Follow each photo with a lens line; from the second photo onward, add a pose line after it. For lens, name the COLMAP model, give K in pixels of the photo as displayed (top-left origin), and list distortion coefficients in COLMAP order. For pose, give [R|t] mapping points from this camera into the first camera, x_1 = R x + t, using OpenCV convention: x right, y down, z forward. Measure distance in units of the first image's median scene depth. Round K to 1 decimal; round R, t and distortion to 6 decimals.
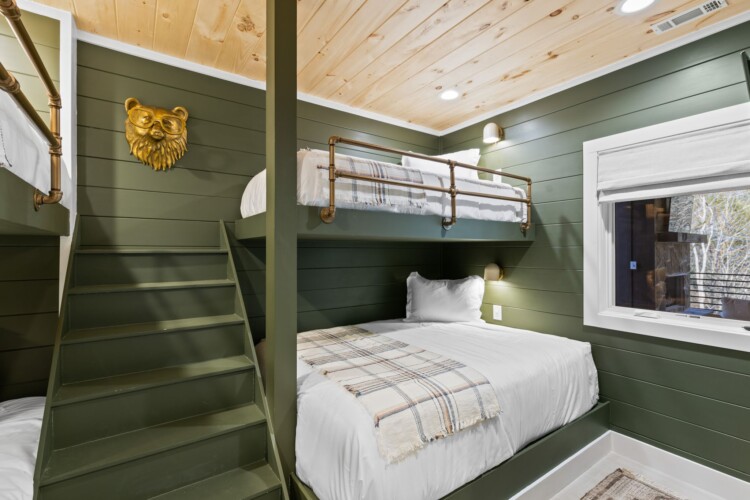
lens RADIAL K [[338.2, 0, 373.3], [0, 338.2, 254.6], [0, 0, 1]] dist [0.002744, -0.000140]
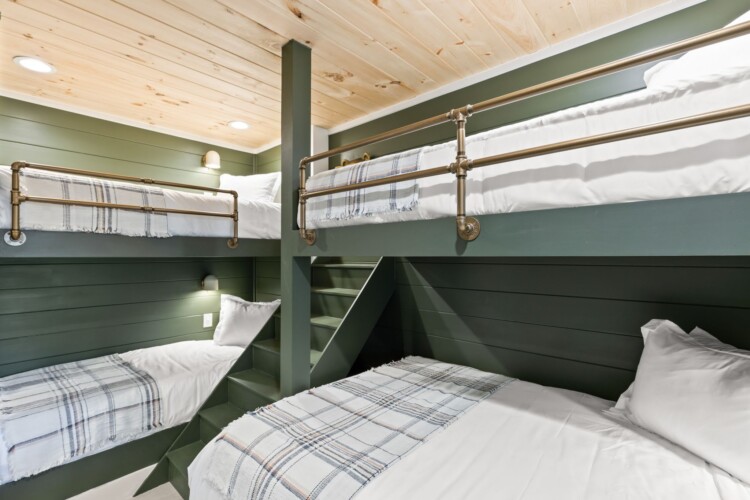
lens RADIAL K [[347.7, 0, 373.4], [0, 347.7, 252.8], [0, 0, 1]] dist [-0.003234, -0.000294]
pose [[0.227933, -0.004444, -0.973667, 0.795167], [-0.005049, 0.999971, -0.005746, -0.055910], [0.973664, 0.006226, 0.227904, 0.818338]]
